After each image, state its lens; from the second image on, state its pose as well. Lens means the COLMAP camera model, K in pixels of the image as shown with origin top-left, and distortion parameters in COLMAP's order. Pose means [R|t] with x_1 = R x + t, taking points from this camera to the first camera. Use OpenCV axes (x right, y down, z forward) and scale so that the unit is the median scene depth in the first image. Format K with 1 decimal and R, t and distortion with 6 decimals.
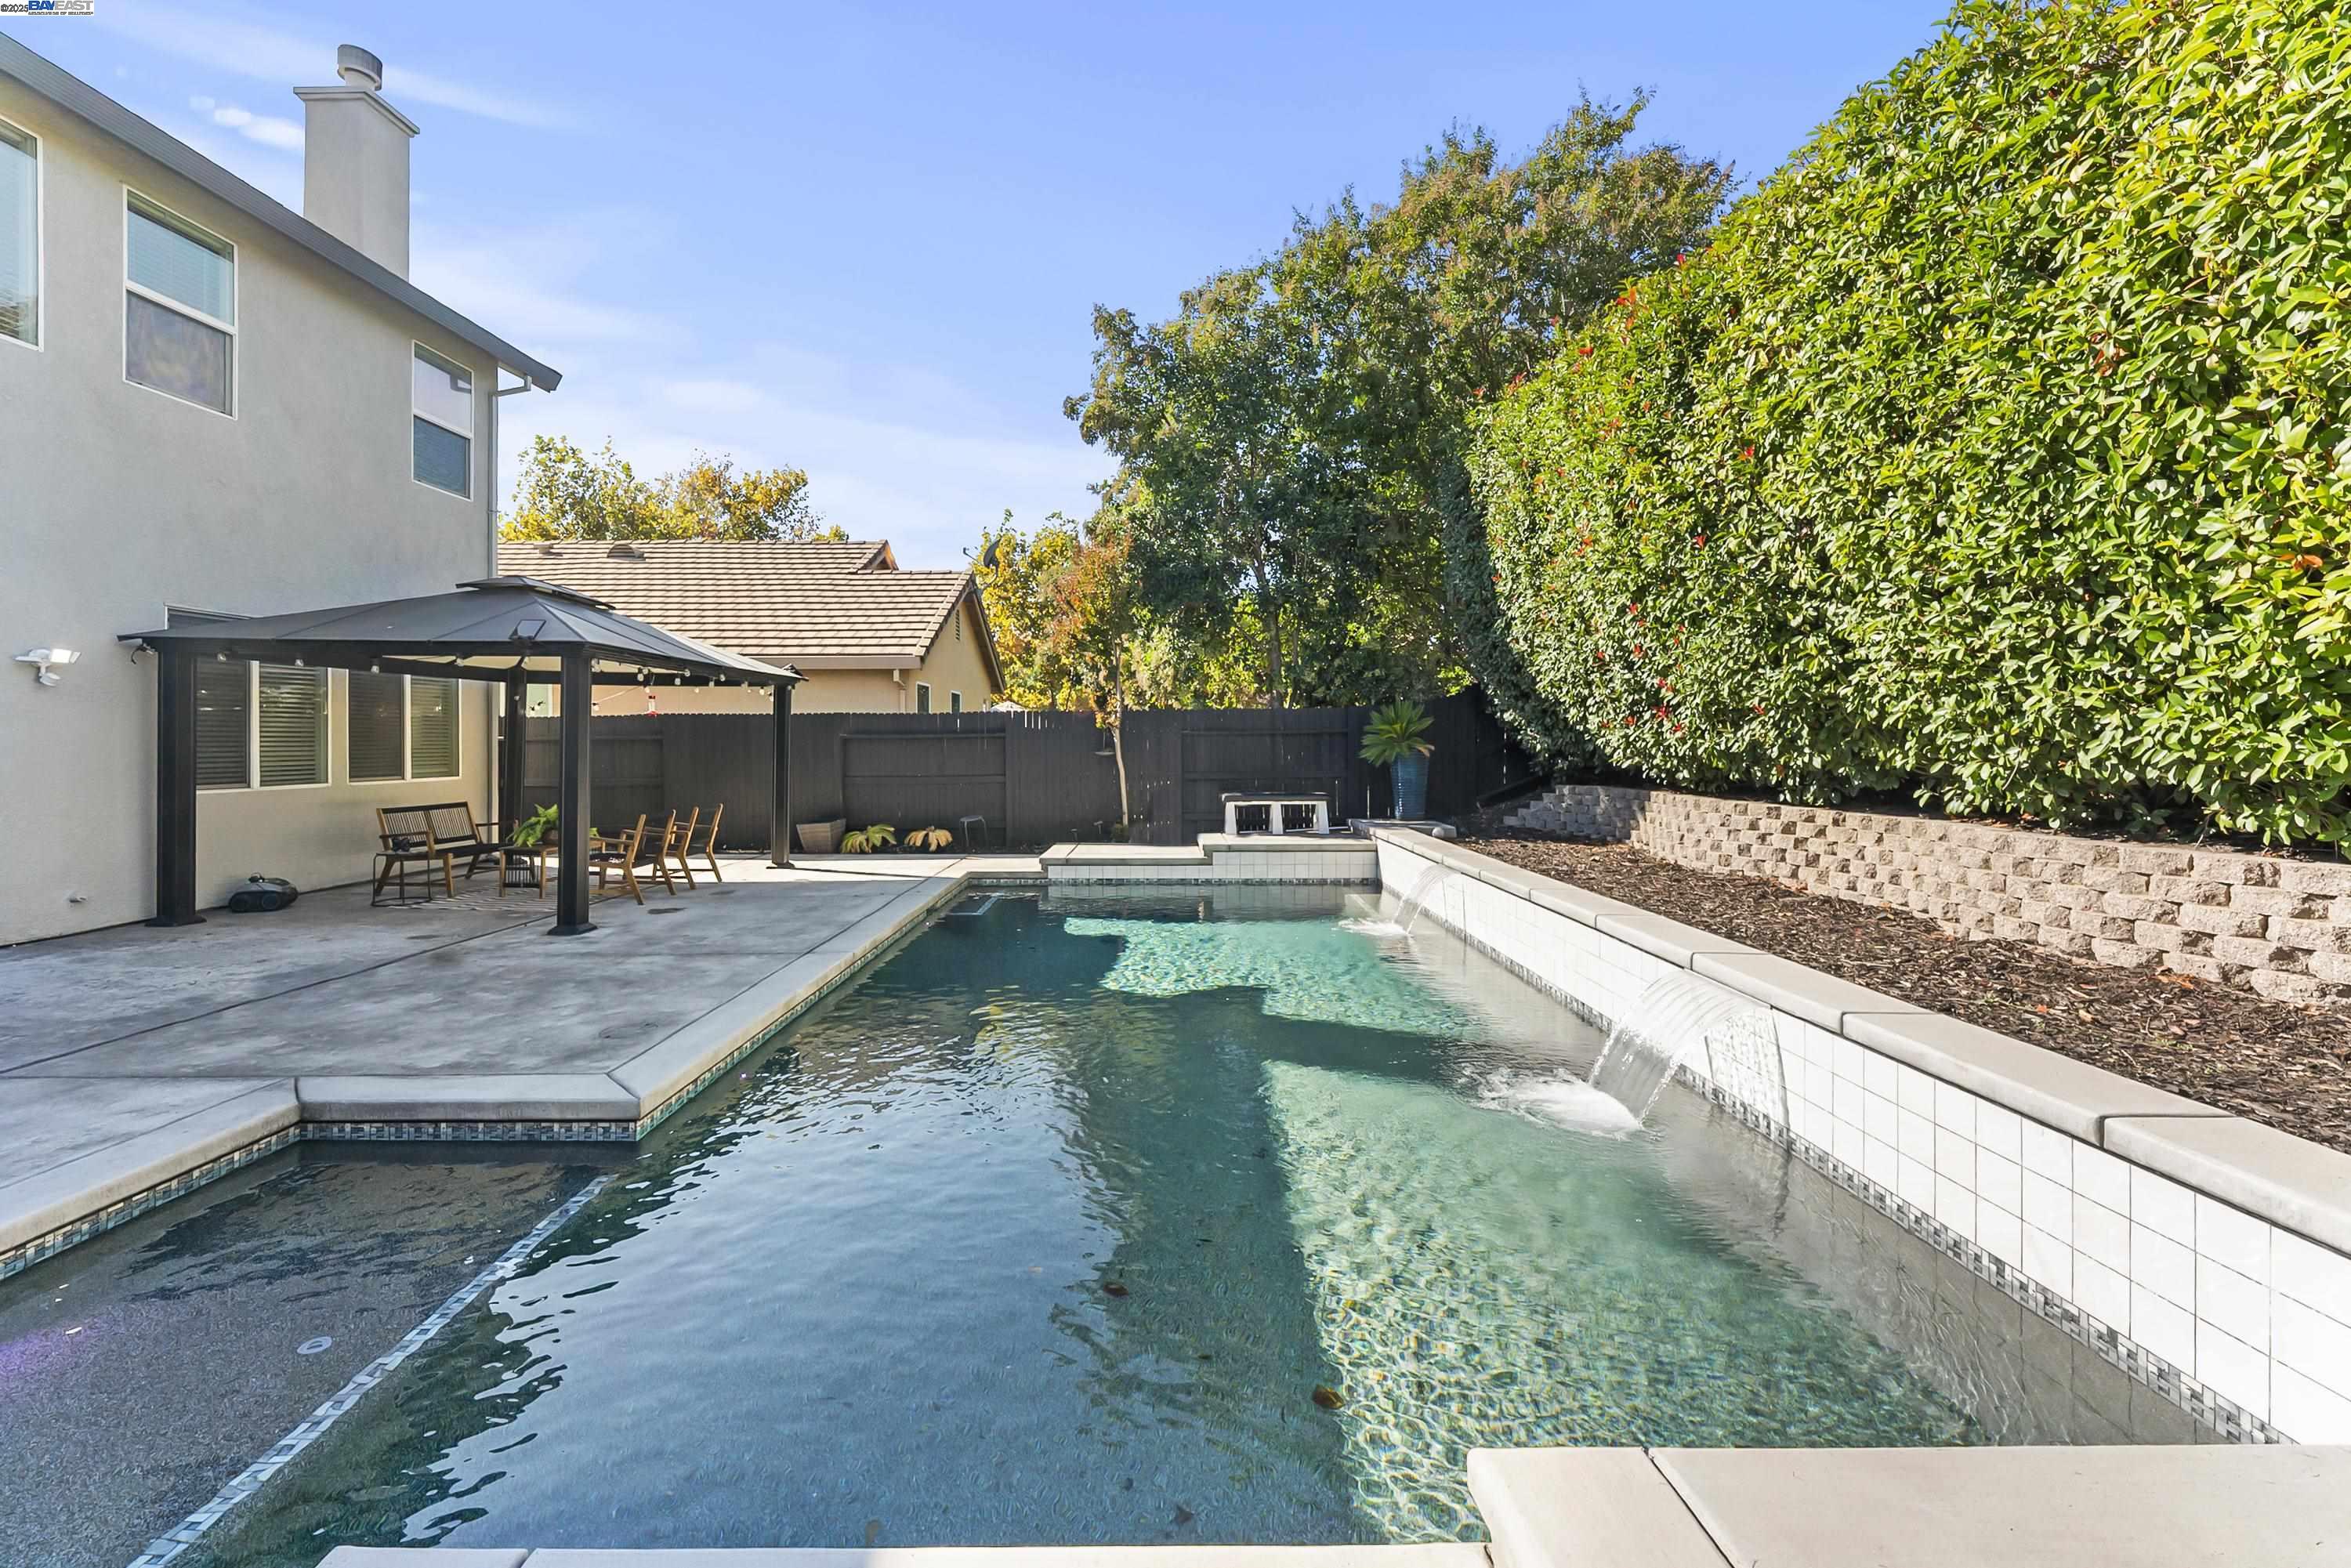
lens RADIAL K [[970.2, 0, 1177.3], [0, 970.2, 737.3], [0, 0, 1]] dist [0.000011, -0.000026]
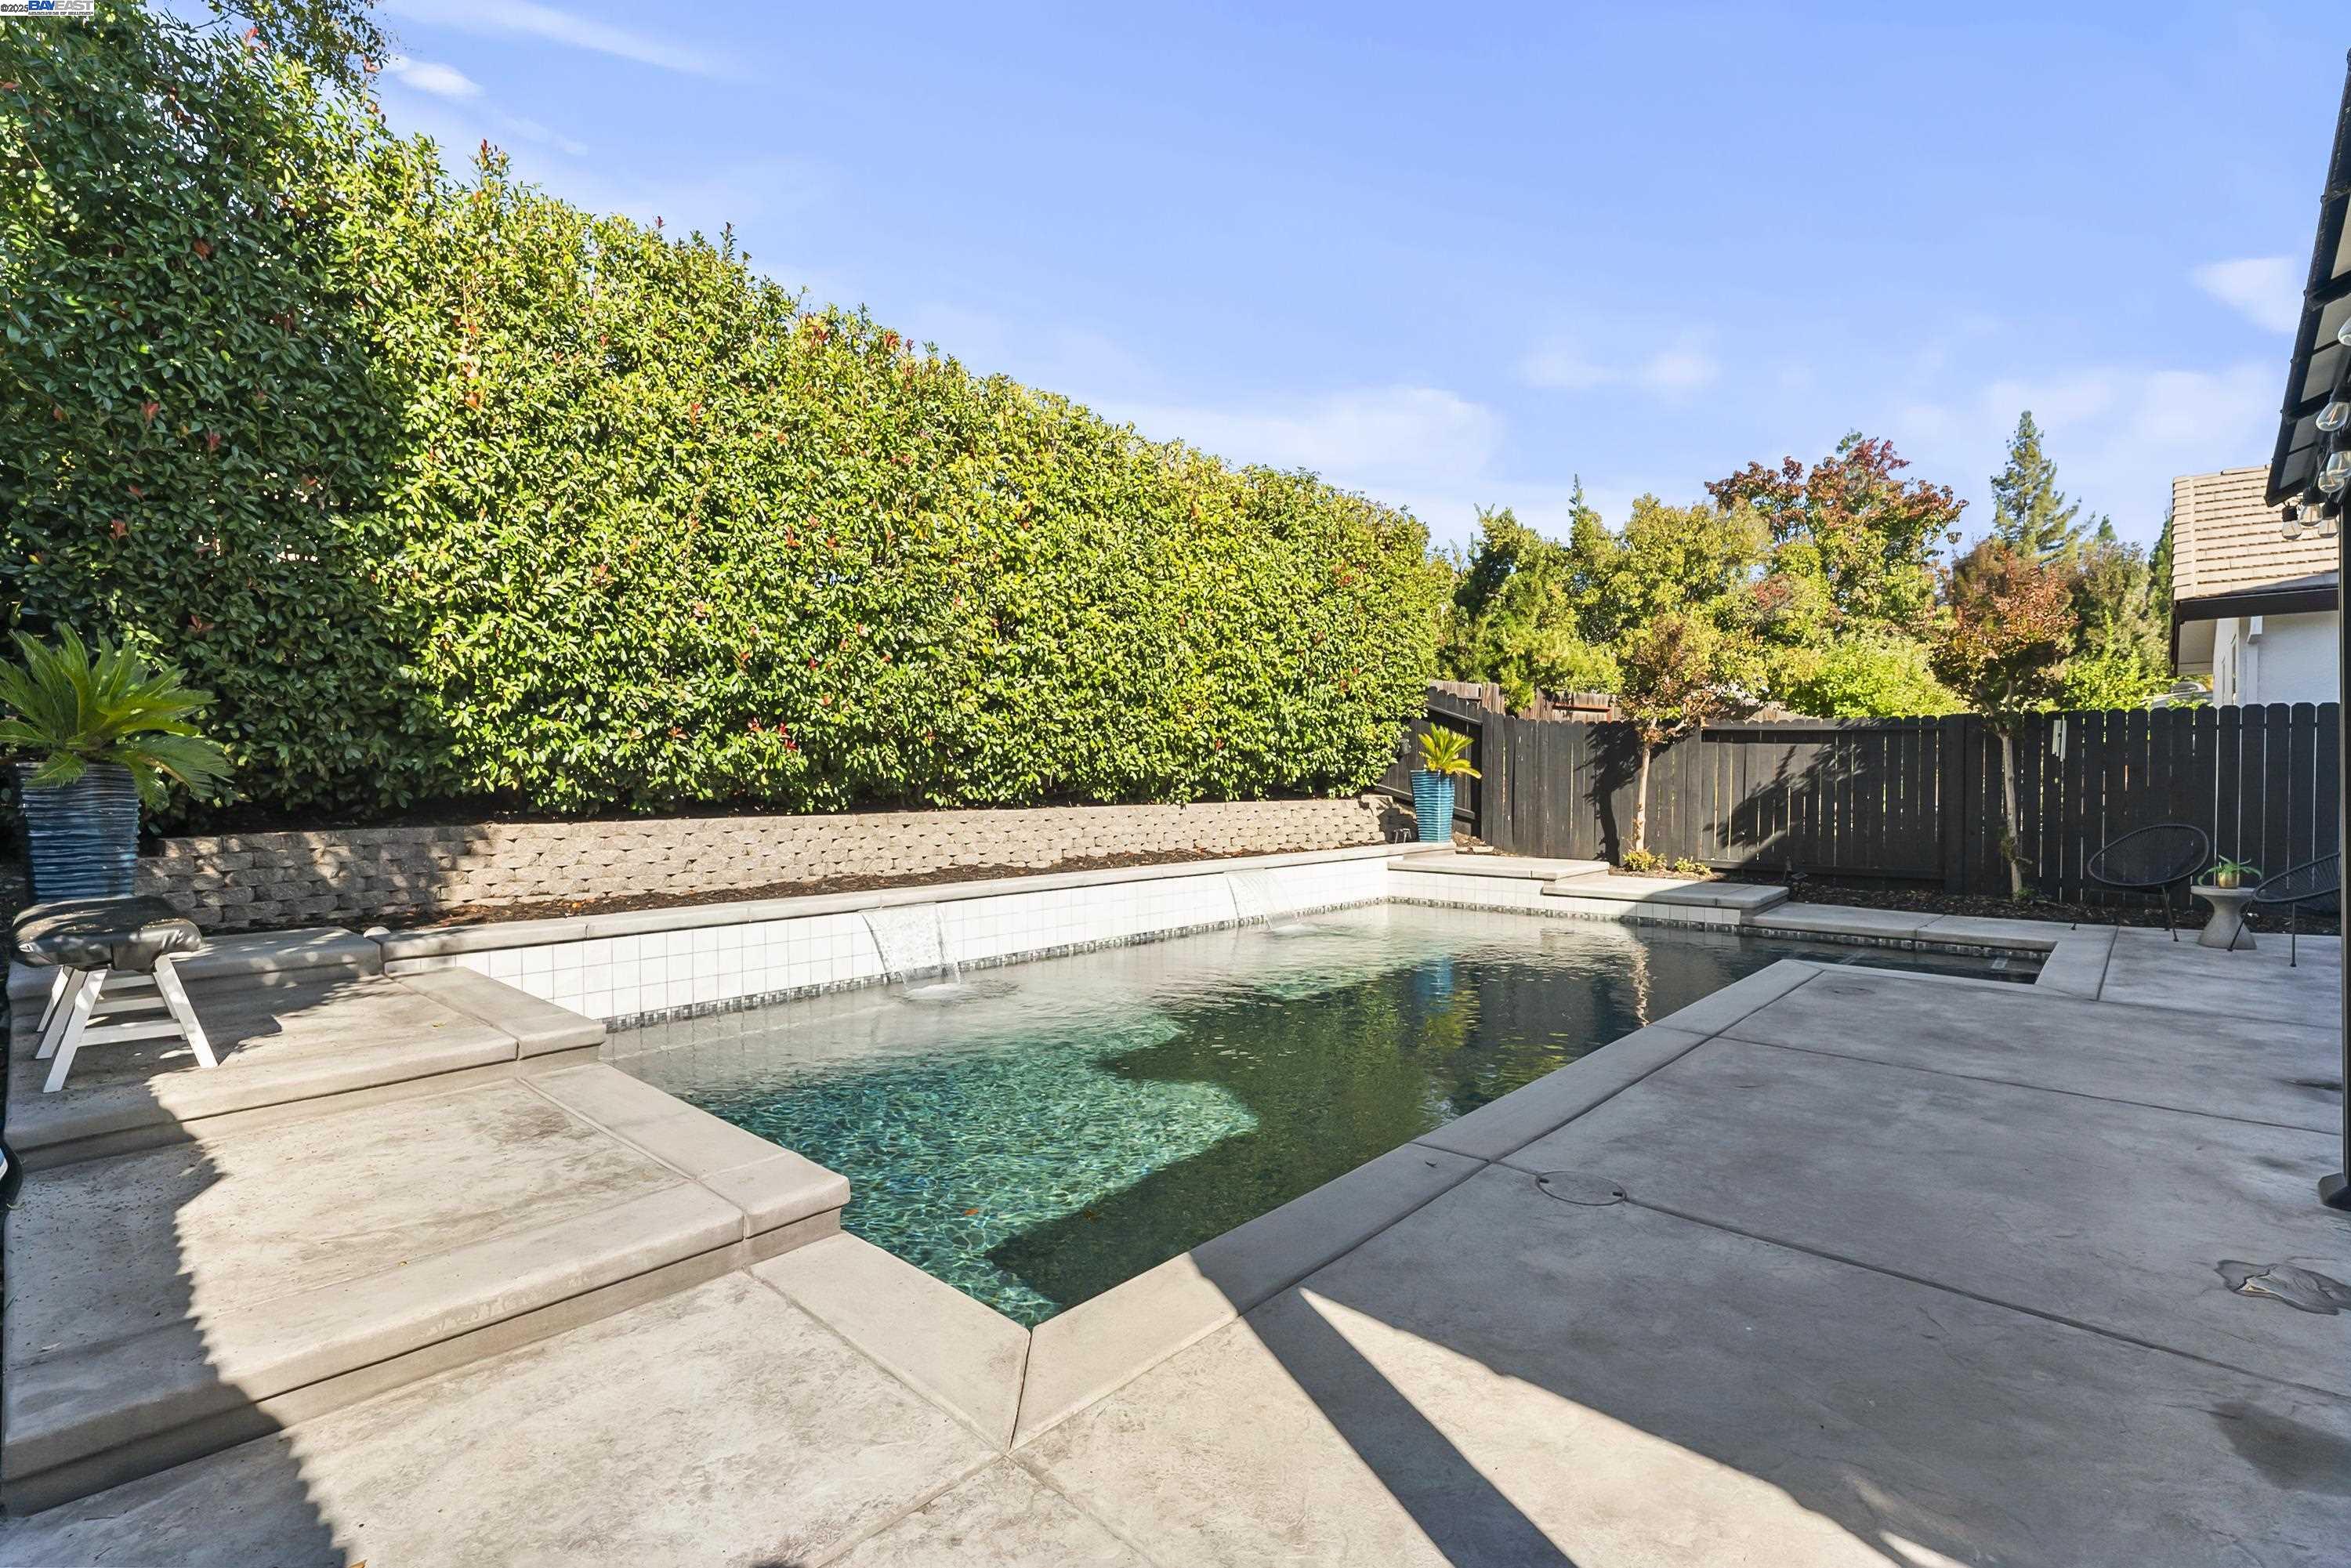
lens RADIAL K [[1058.2, 0, 1175.5], [0, 1058.2, 784.0], [0, 0, 1]] dist [-0.001096, -0.000190]
pose [[-0.714542, -0.000970, 0.699592, -0.550420], [0.001059, 0.999996, 0.002468, 0.031049], [-0.699592, 0.002504, -0.714538, 1.610384]]
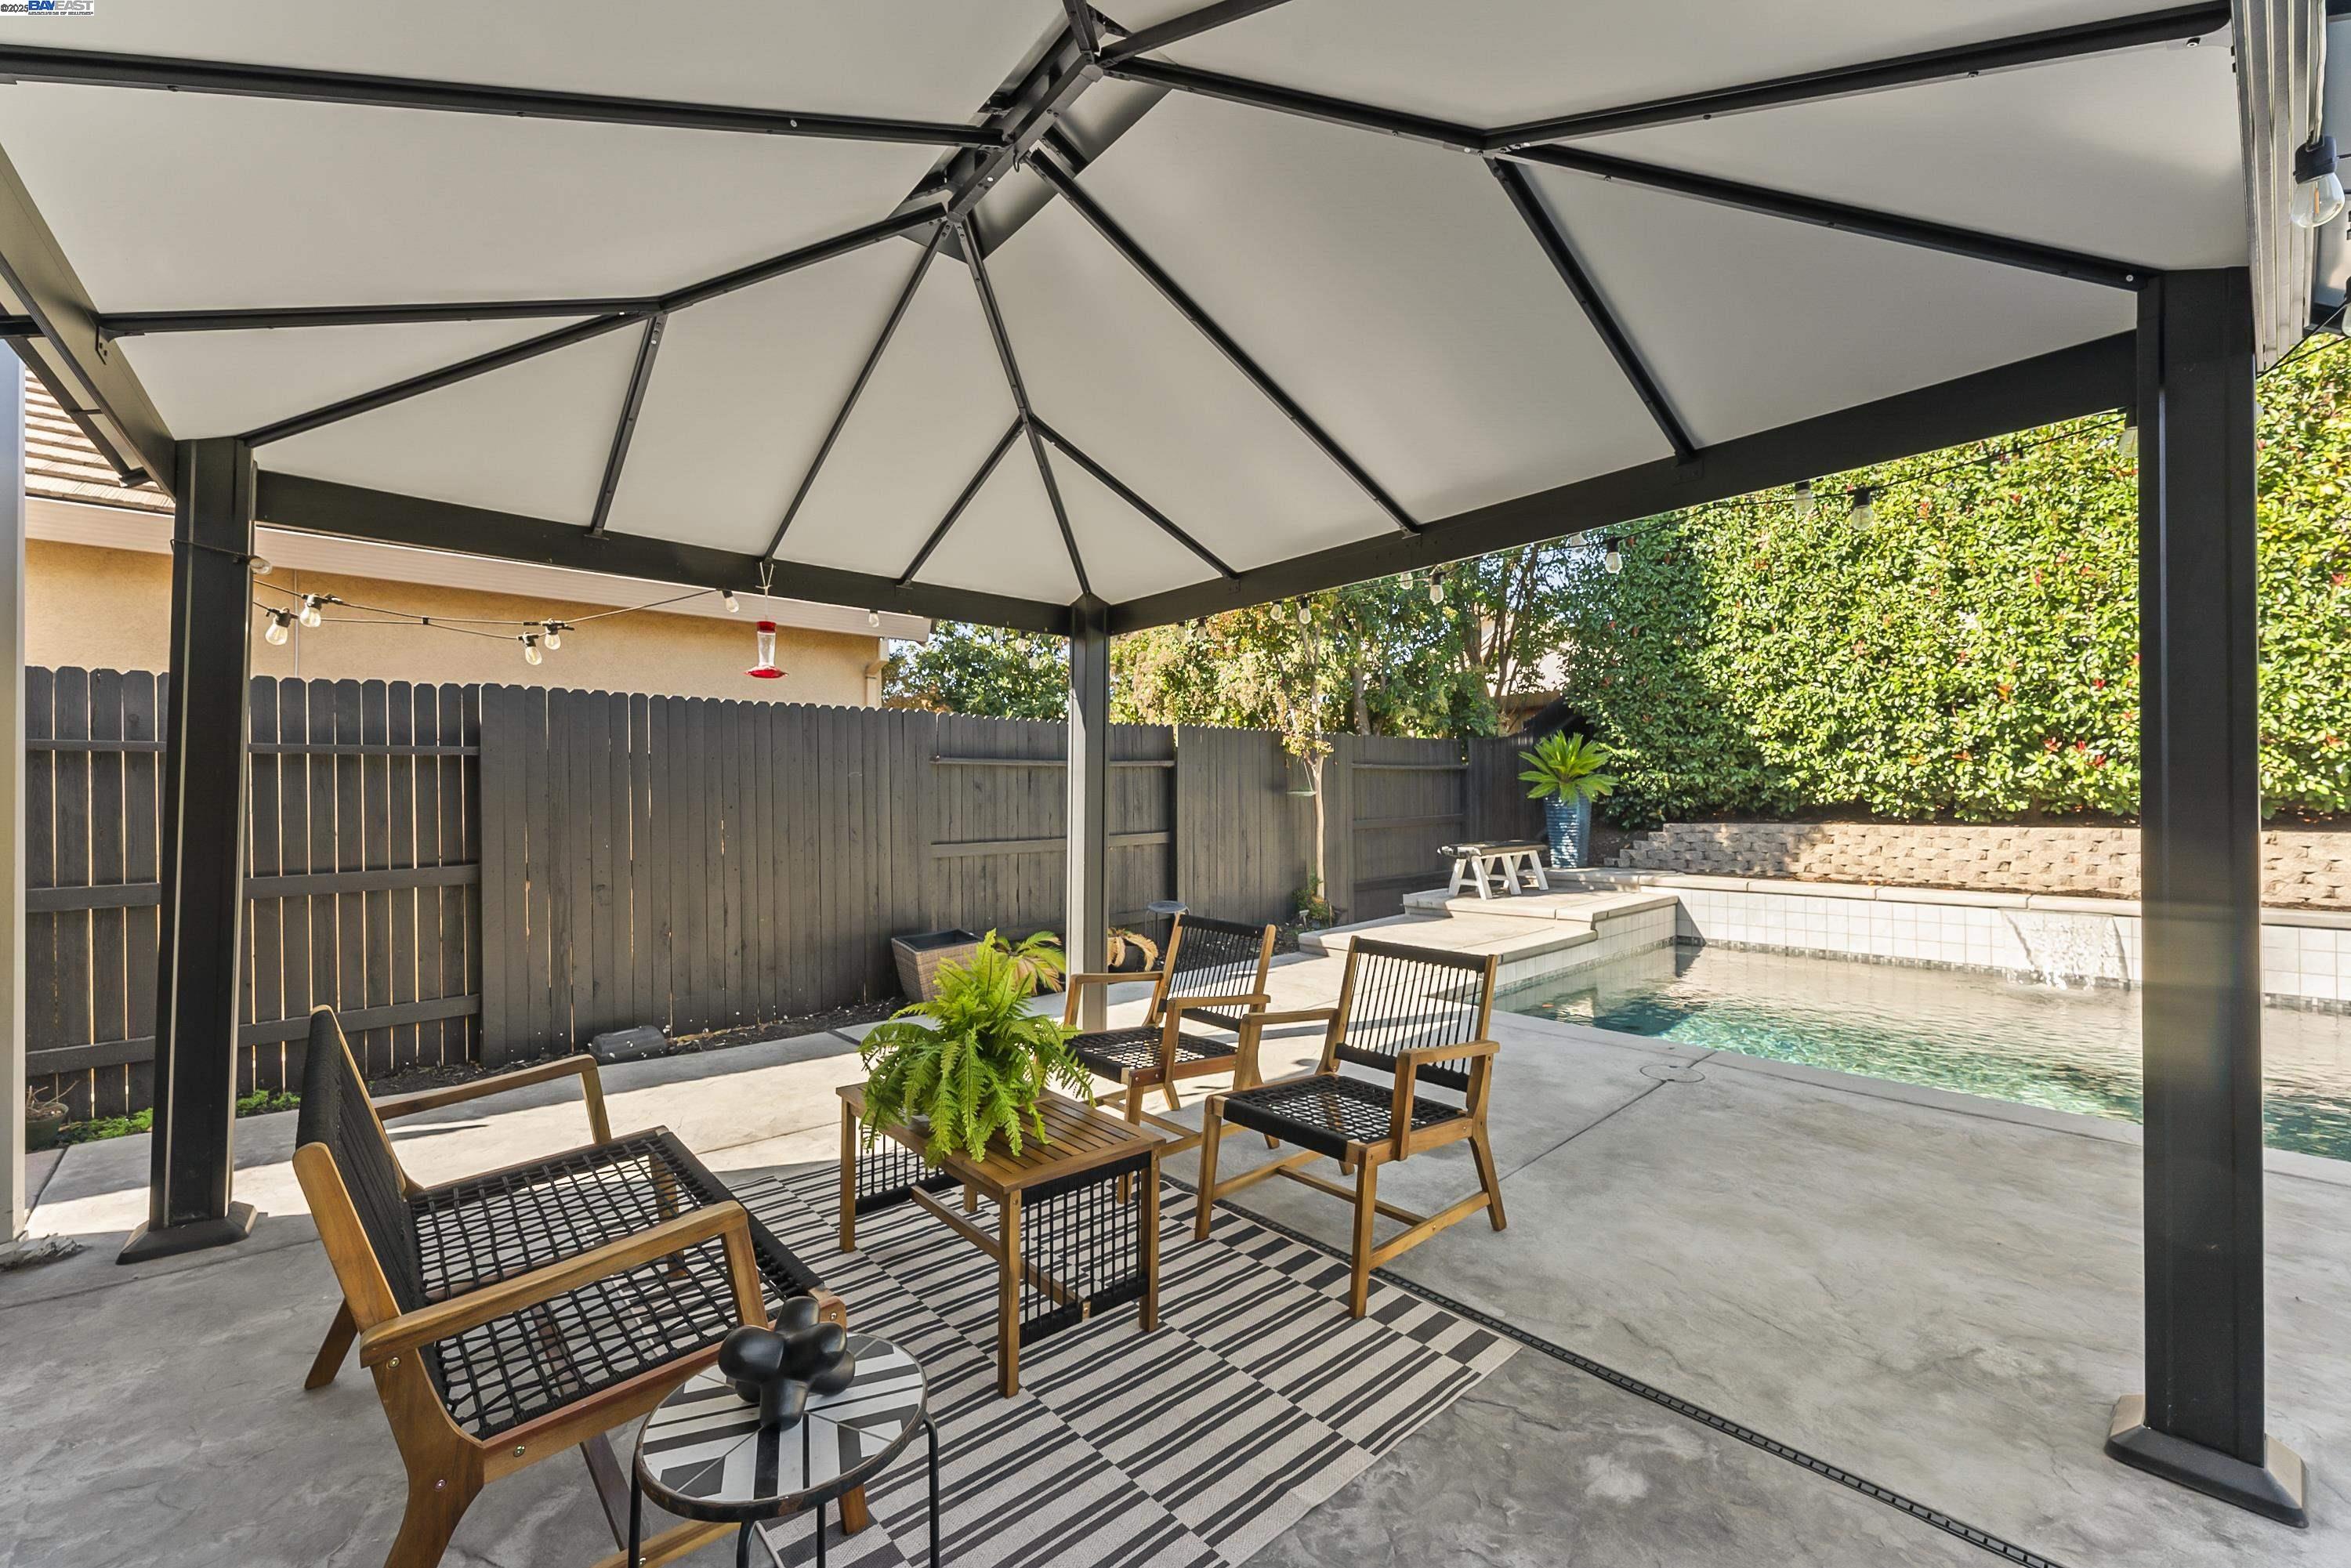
lens RADIAL K [[947.0, 0, 1175.5], [0, 947.0, 784.0], [0, 0, 1]] dist [-0.000450, -0.000053]
pose [[0.746595, 0.004327, 0.665265, -0.978766], [0.002555, 0.999953, -0.009370, 0.025138], [-0.665274, 0.008695, 0.746549, 0.953257]]
